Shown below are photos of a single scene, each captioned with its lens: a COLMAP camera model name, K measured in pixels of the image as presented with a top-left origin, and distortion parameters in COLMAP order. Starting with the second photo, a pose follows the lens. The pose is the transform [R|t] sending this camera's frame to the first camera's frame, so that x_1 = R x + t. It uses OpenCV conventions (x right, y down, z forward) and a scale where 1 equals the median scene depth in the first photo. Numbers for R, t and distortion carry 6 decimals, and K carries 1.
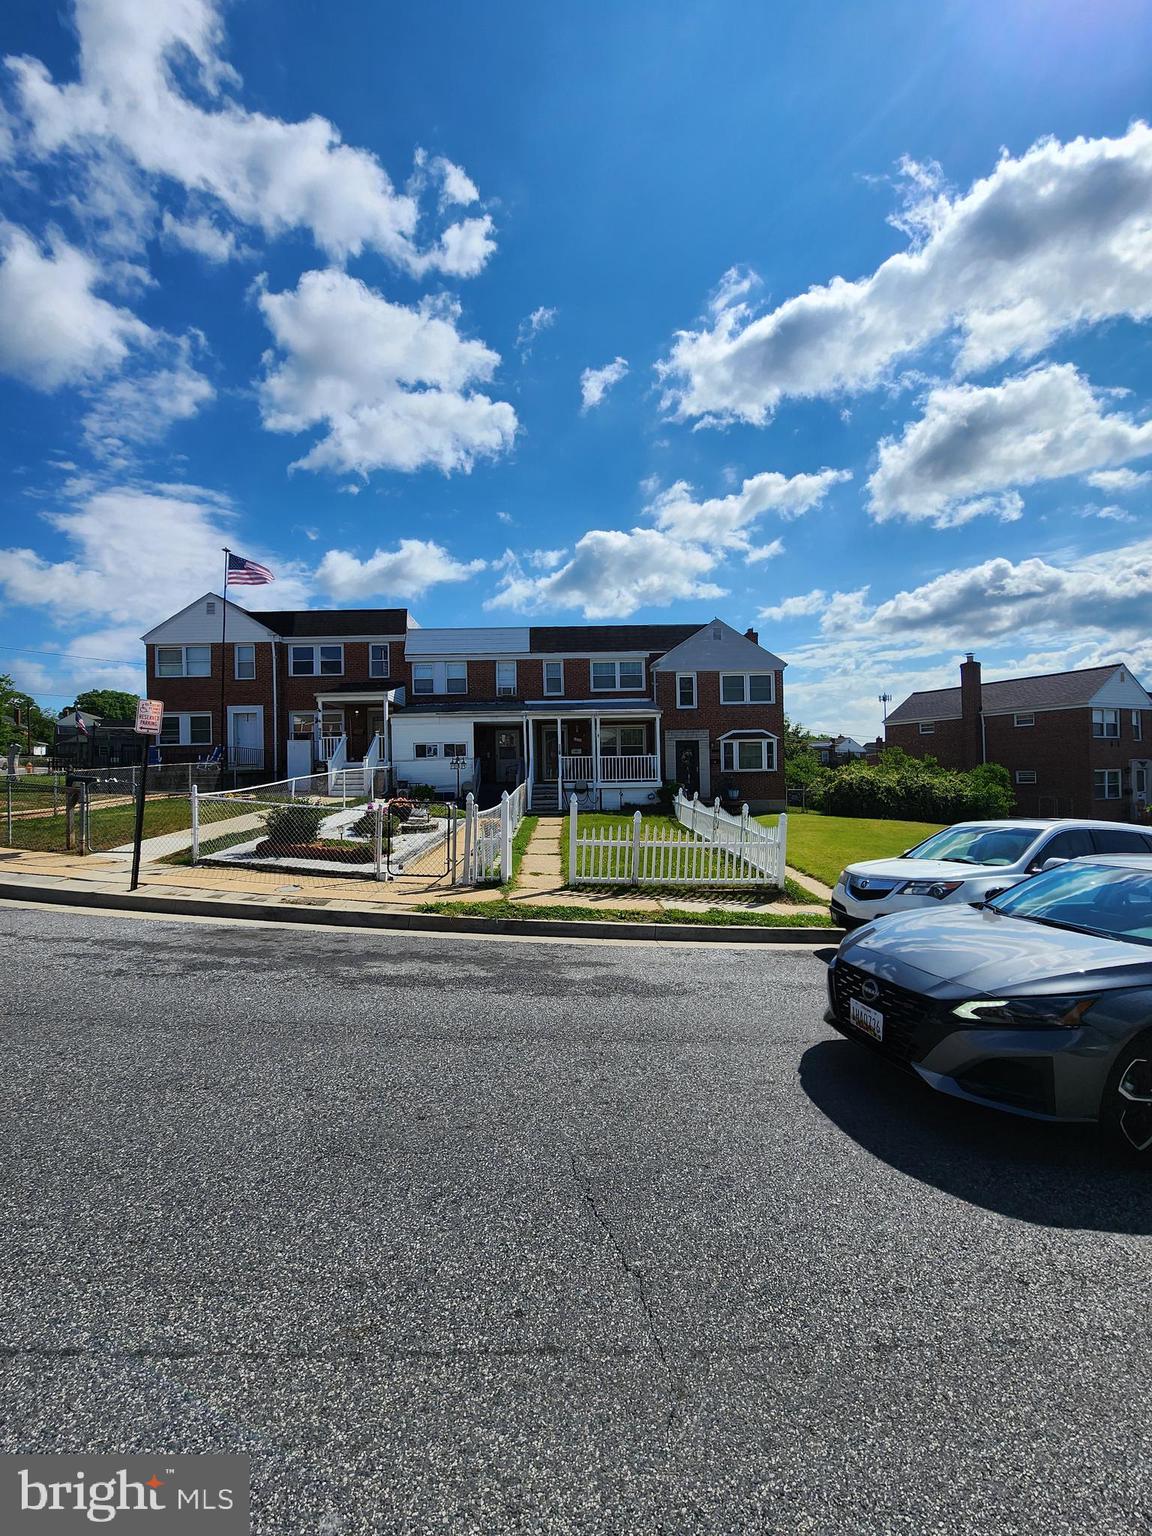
lens RADIAL K [[630.5, 0, 580.9], [0, 630.5, 763.0], [0, 0, 1]] dist [-0.004895, 0.002062]
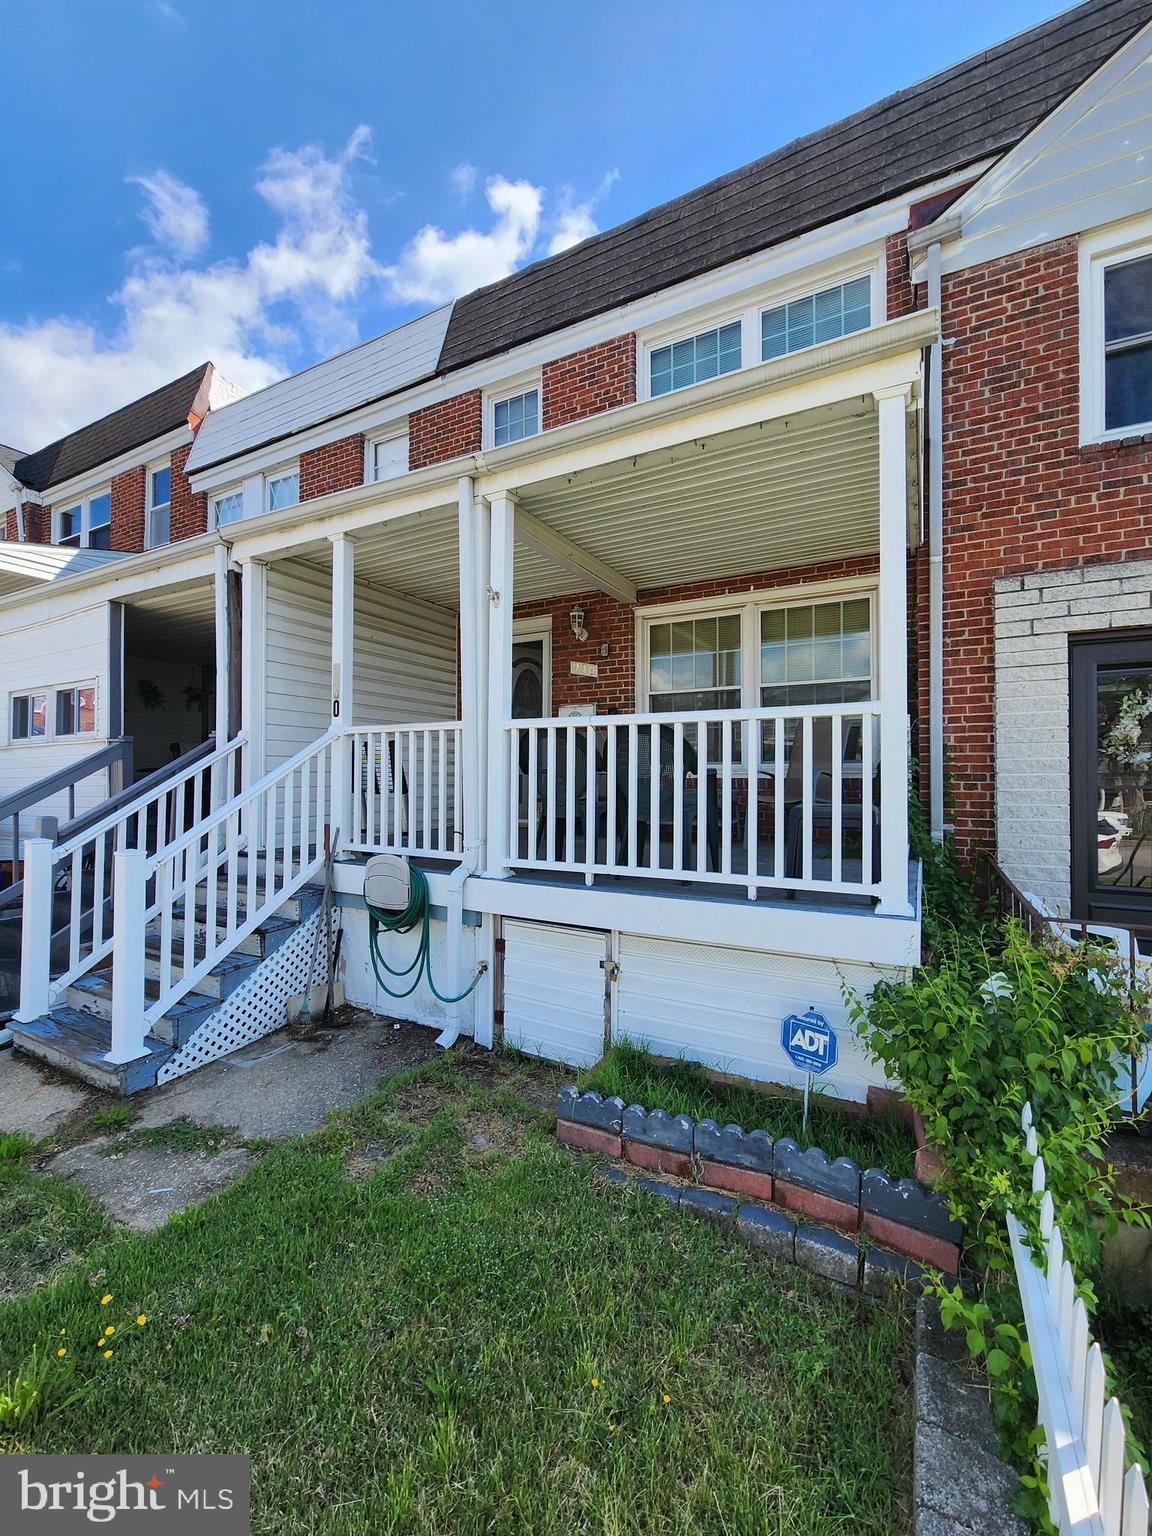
lens RADIAL K [[630.5, 0, 582.7], [0, 630.5, 772.1], [0, 0, 1]] dist [-0.004895, 0.002062]
pose [[0.872305, 0.014446, -0.488749, 0.130748], [-0.008719, 0.999864, 0.013991, 0.000586], [0.488884, -0.007943, 0.872313, 0.863590]]
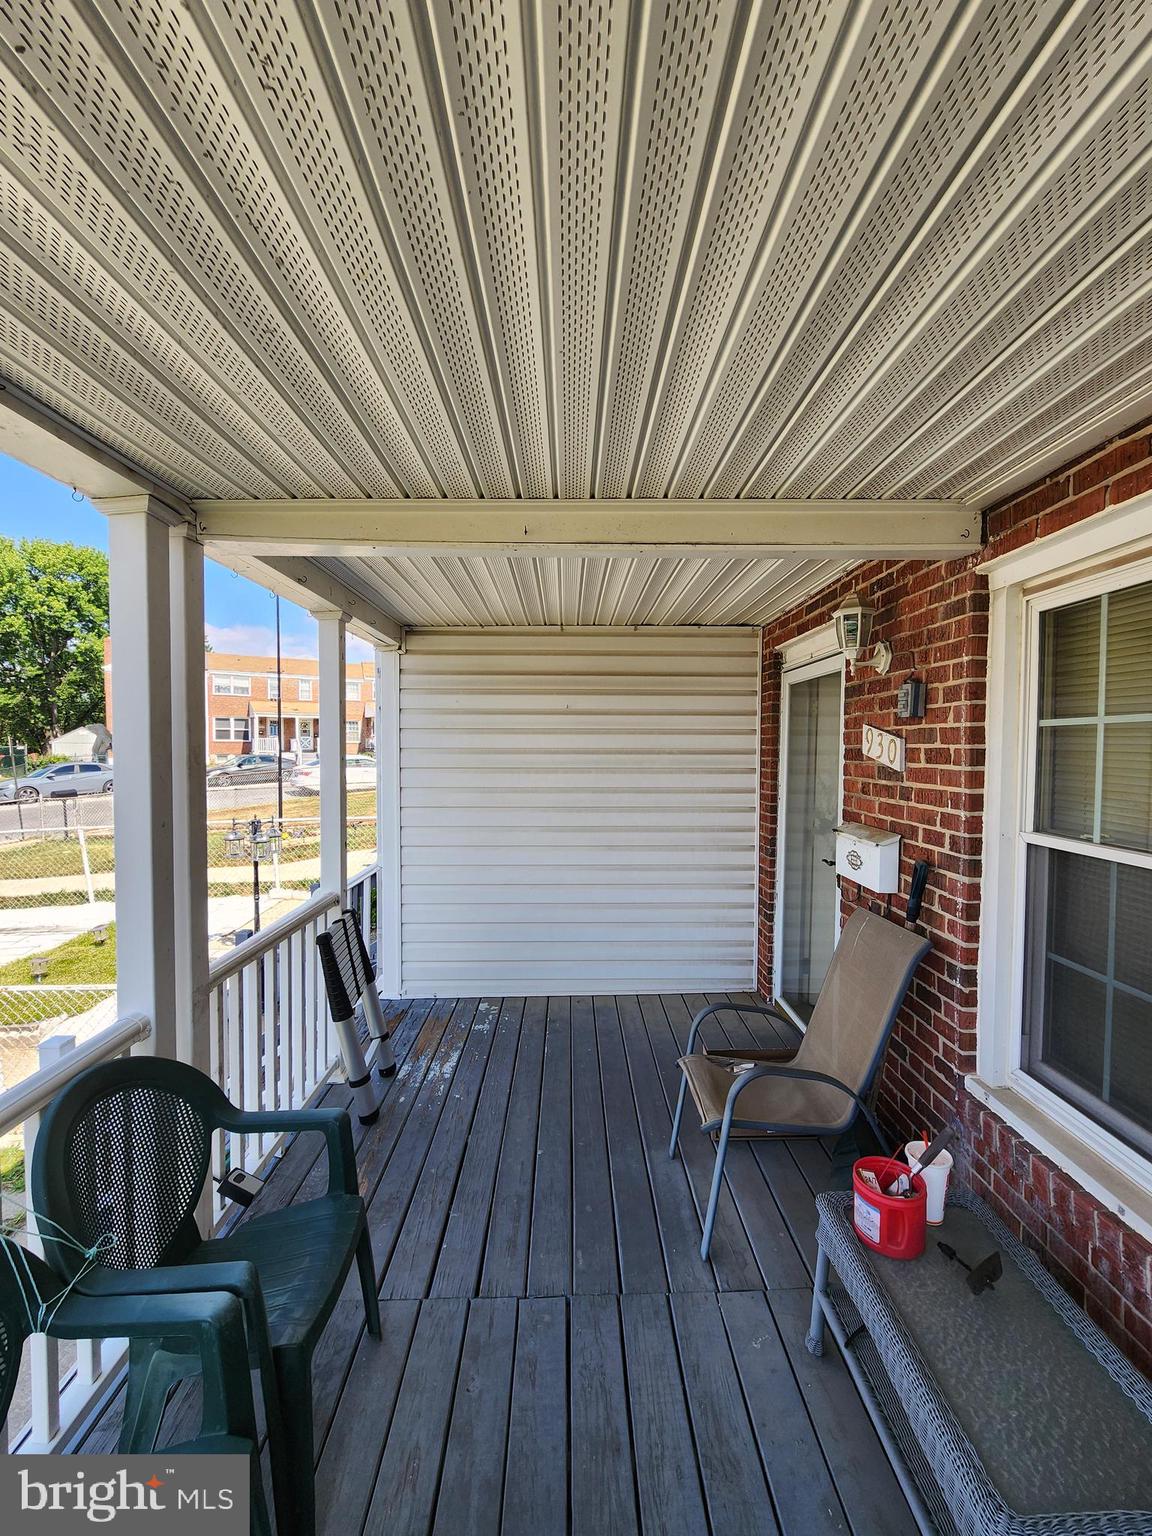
lens RADIAL K [[630.5, 0, 577.3], [0, 630.5, 772.3], [0, 0, 1]] dist [-0.004895, 0.002062]
pose [[0.003947, 0.057648, -0.998329, 0.104494], [0.015391, 0.998215, 0.057702, -0.043680], [0.999874, -0.015593, 0.003053, 1.053915]]
